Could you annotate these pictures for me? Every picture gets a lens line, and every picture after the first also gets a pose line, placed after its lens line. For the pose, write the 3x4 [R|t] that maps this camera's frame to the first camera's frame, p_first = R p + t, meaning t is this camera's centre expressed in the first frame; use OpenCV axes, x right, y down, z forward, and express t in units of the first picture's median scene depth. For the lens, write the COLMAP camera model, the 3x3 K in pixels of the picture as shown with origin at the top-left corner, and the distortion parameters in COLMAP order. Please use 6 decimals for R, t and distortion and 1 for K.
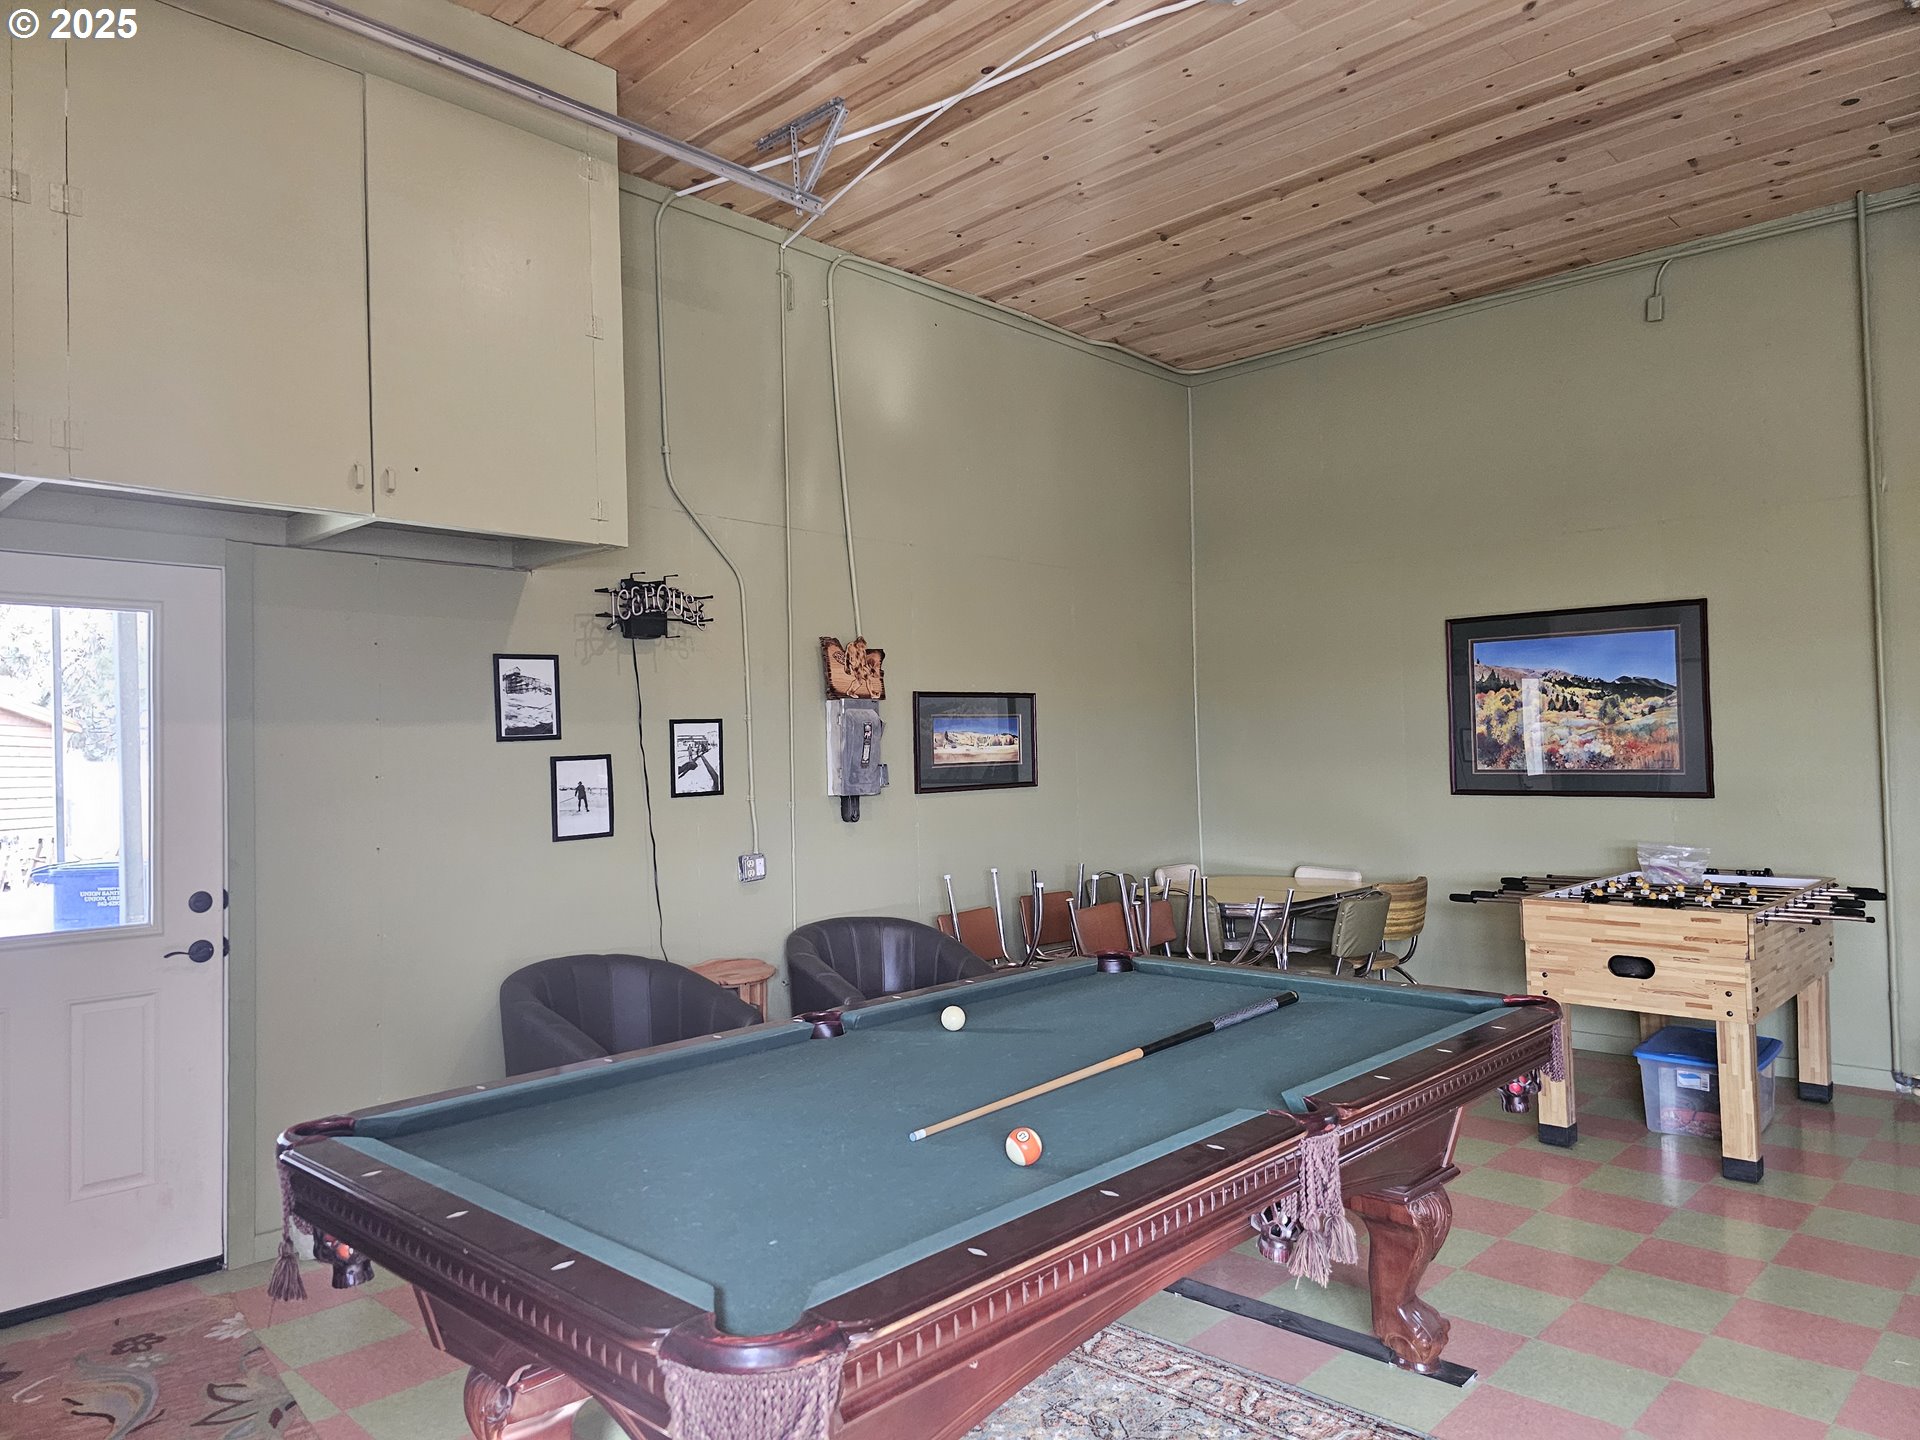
lens RADIAL K [[1290.4, 0, 931.5], [0, 1290.4, 722.4], [0, 0, 1]] dist [0.066062, -0.056808]
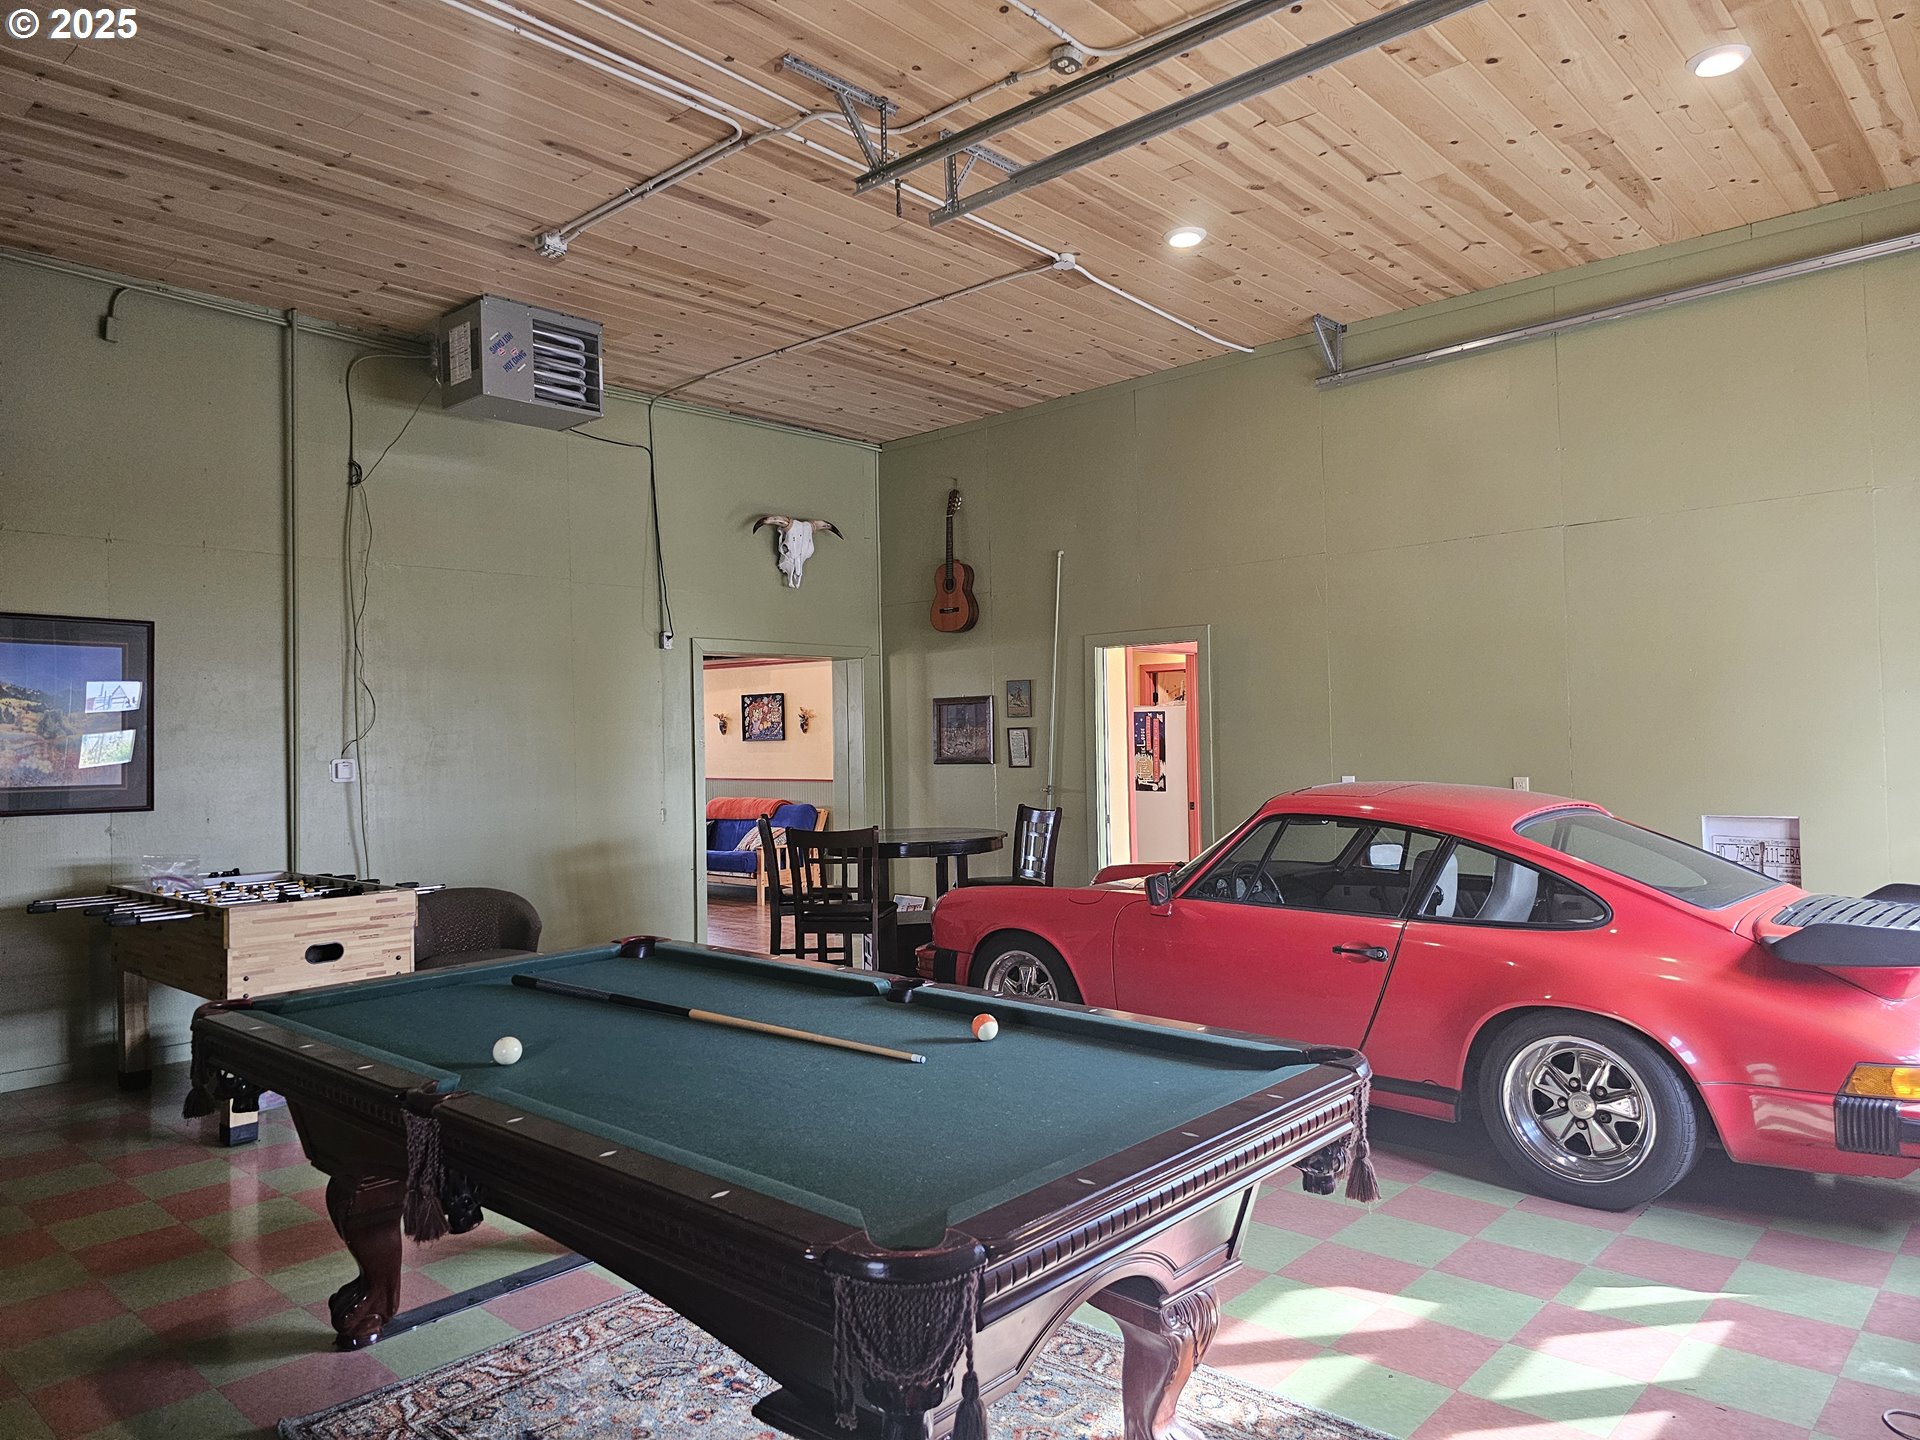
lens RADIAL K [[1290.4, 0, 931.5], [0, 1290.4, 722.4], [0, 0, 1]] dist [0.066062, -0.056808]
pose [[-0.021137, 0.036914, 0.999095, -0.489018], [-0.008573, 0.999275, -0.037102, 0.021084], [-0.999740, -0.009349, -0.020805, 0.408012]]
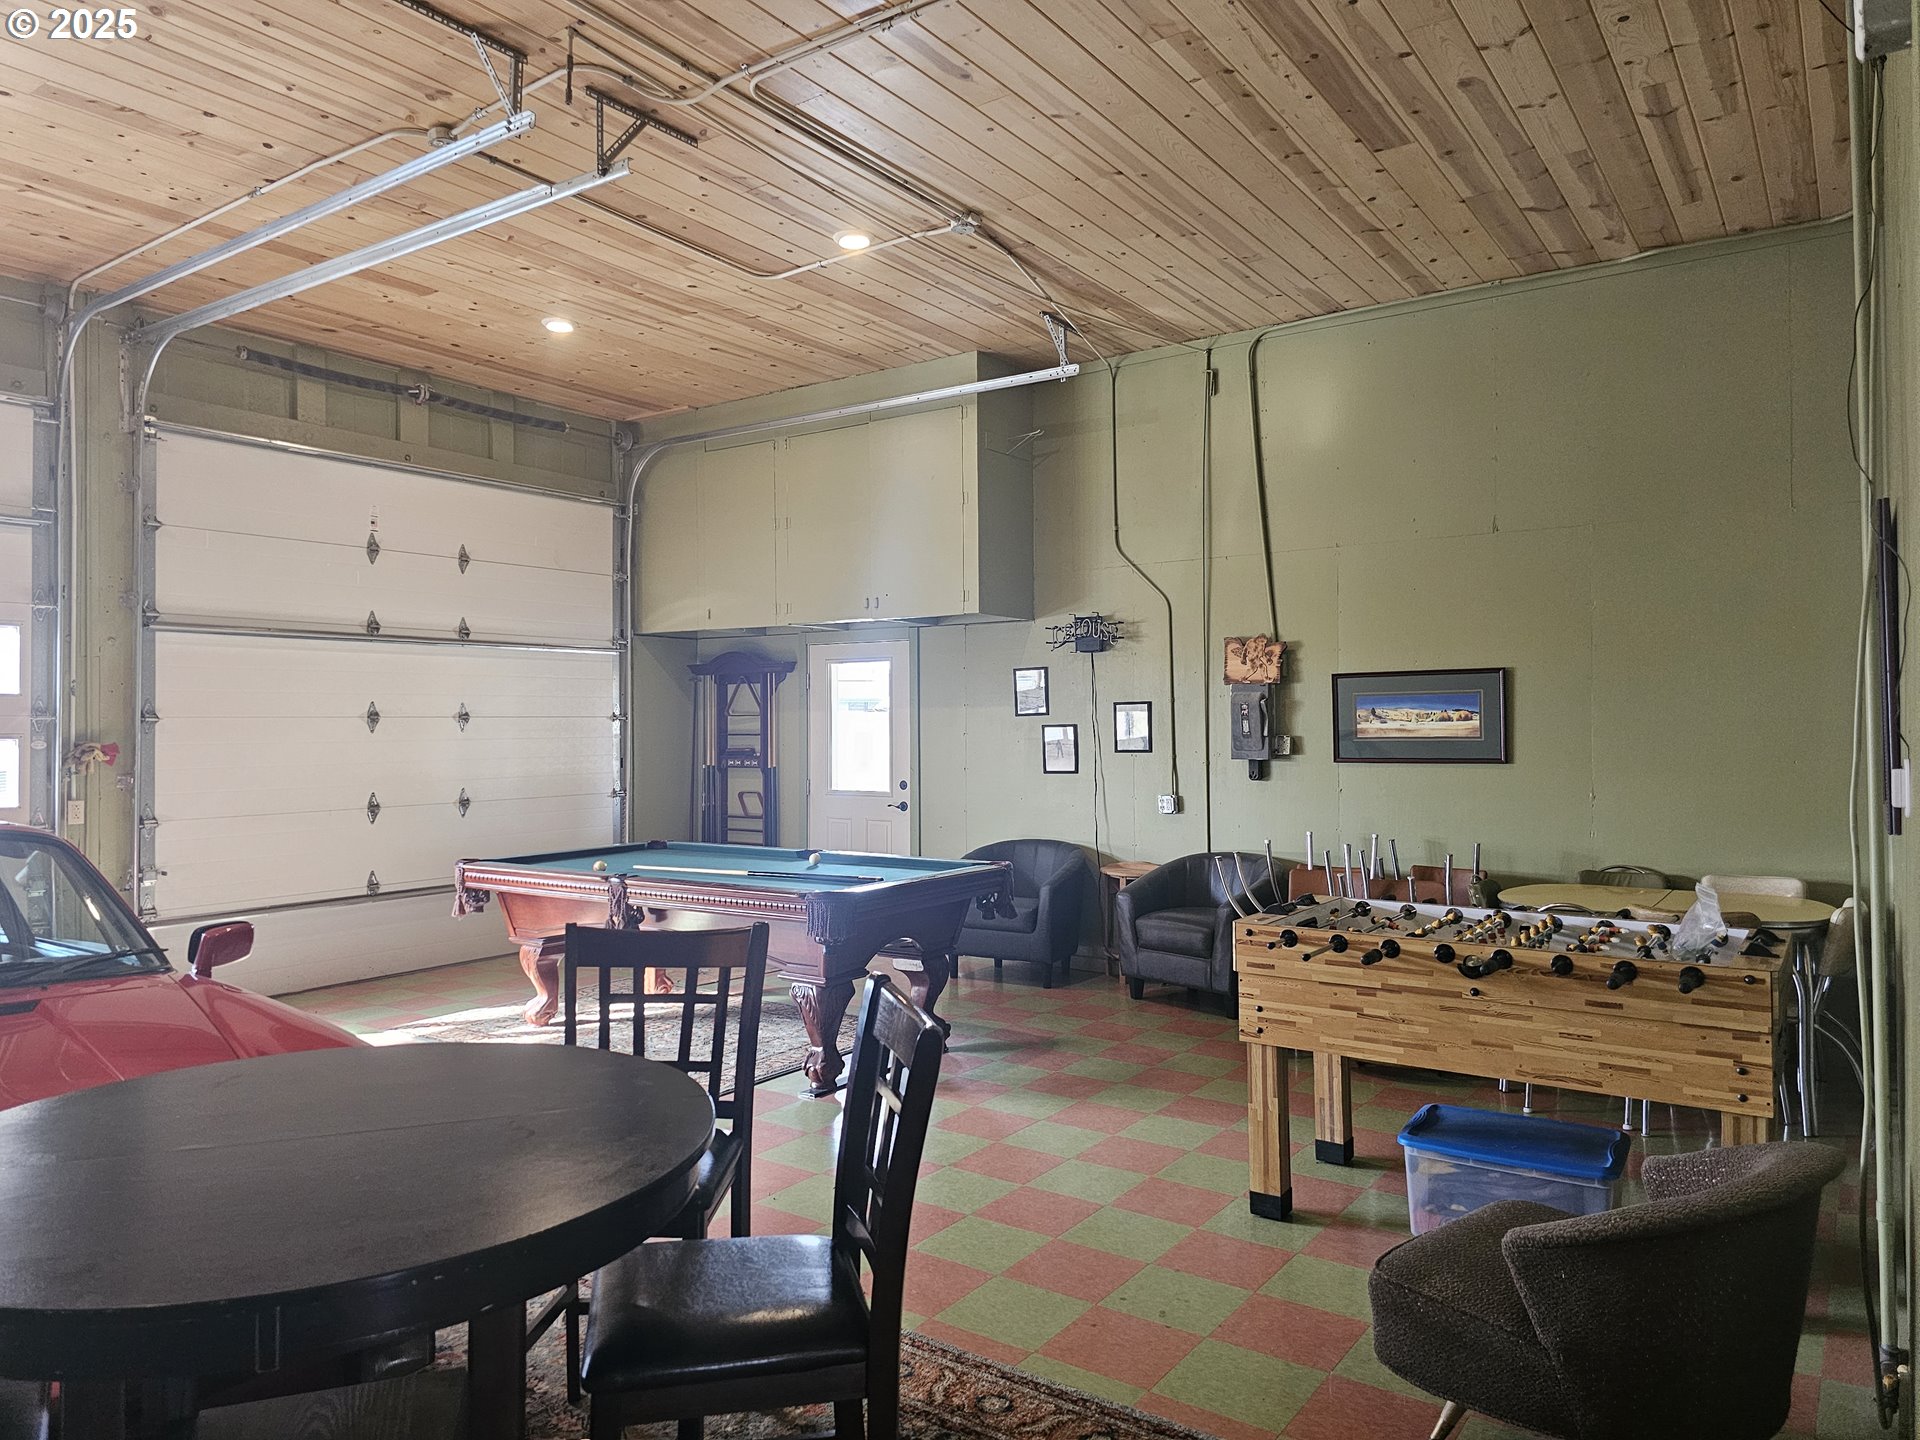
lens RADIAL K [[1290.4, 0, 931.5], [0, 1290.4, 722.4], [0, 0, 1]] dist [0.066062, -0.056808]
pose [[0.145973, 0.017375, -0.989136, 1.160223], [0.020272, 0.999583, 0.020550, -0.012460], [0.989081, -0.023052, 0.145560, 0.497965]]
